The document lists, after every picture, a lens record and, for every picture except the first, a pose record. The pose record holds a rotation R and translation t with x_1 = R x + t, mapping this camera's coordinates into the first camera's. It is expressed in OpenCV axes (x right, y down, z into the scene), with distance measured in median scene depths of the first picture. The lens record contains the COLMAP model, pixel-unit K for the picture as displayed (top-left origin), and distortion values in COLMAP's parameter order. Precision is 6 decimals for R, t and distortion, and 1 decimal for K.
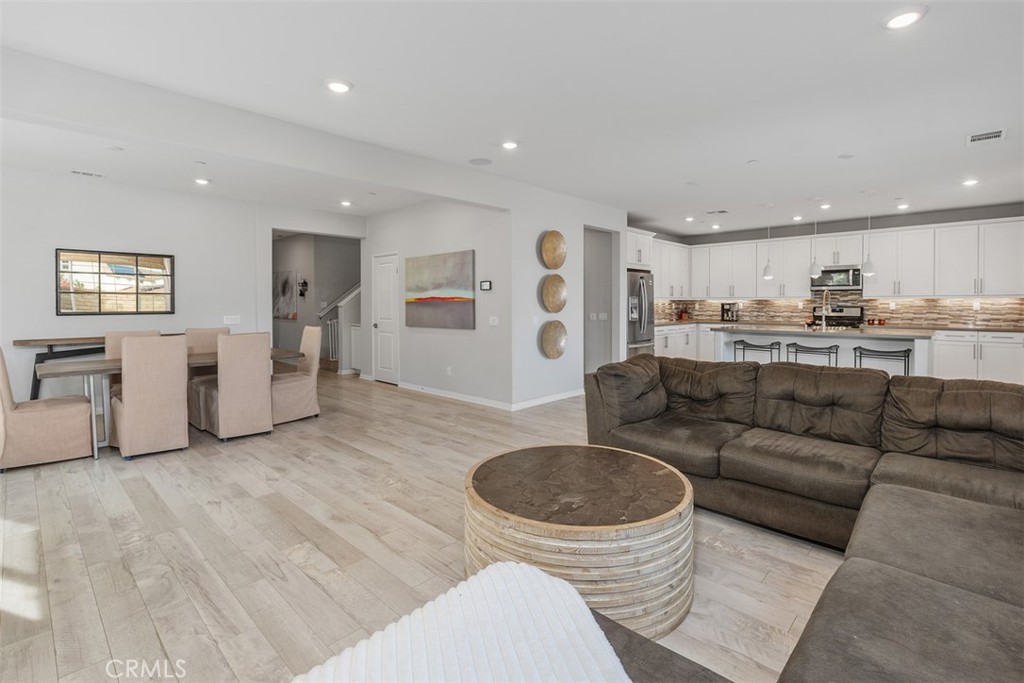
lens RADIAL K [[486.0, 0, 509.3], [0, 486.0, 310.4], [0, 0, 1]] dist [-0.000324, -0.000058]
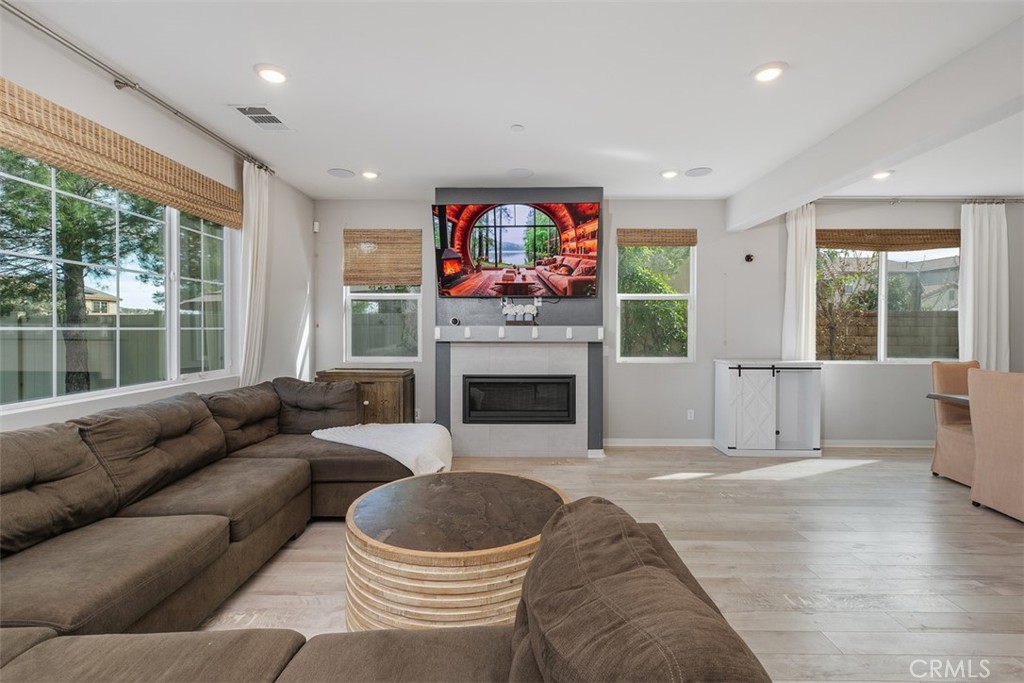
lens RADIAL K [[464.5, 0, 514.6], [0, 464.5, 333.6], [0, 0, 1]] dist [-0.000689, 0.000039]
pose [[-0.722924, 0.009234, -0.690866, 0.577348], [-0.013169, 0.999545, 0.027140, -0.029953], [0.690802, 0.028718, -0.722474, 1.412493]]
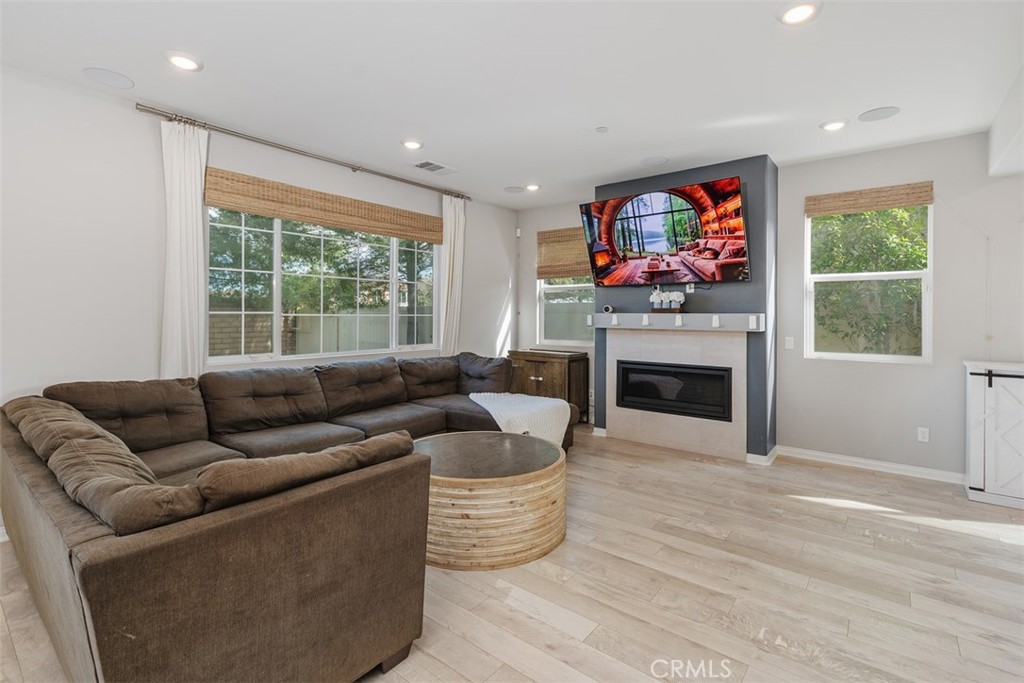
lens RADIAL K [[472.5, 0, 510.5], [0, 472.5, 317.2], [0, 0, 1]] dist [0.000389, -0.000041]
pose [[-0.995395, -0.001720, -0.095843, 0.142804], [-0.004058, 0.999699, 0.024200, -0.037726], [0.095772, 0.024477, -0.995102, 1.806677]]
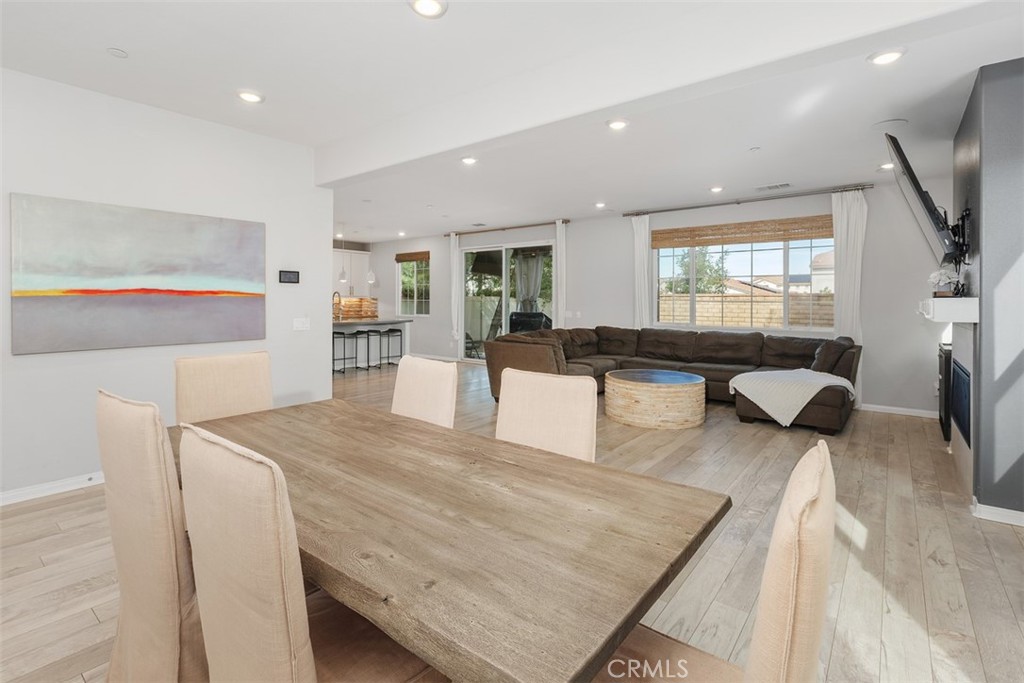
lens RADIAL K [[478.5, 0, 518.1], [0, 478.5, 300.0], [0, 0, 1]] dist [0.001173, 0.000029]
pose [[-0.110909, 0.002938, 0.993826, -1.668963], [0.012059, 0.999926, -0.001610, -0.022369], [-0.993757, 0.011806, -0.110936, 1.522708]]
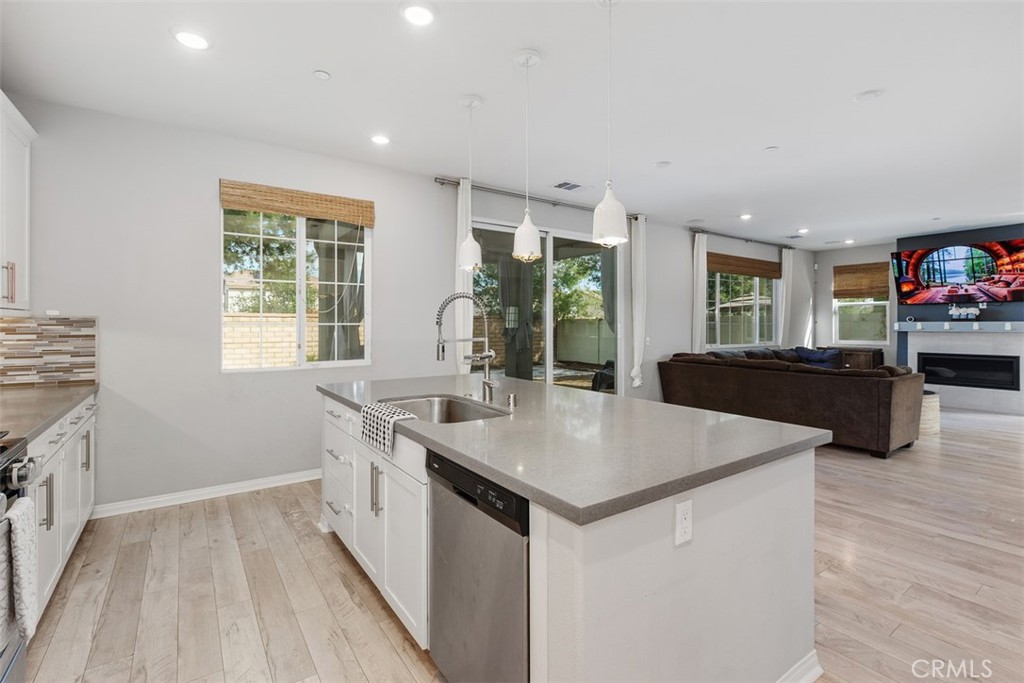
lens RADIAL K [[469.8, 0, 512.3], [0, 469.8, 326.6], [0, 0, 1]] dist [-0.000051, -0.000234]
pose [[-0.981900, 0.001209, 0.189397, 1.320929], [0.005640, 0.999723, 0.022858, -0.057715], [-0.189316, 0.023512, -0.981635, 3.134400]]
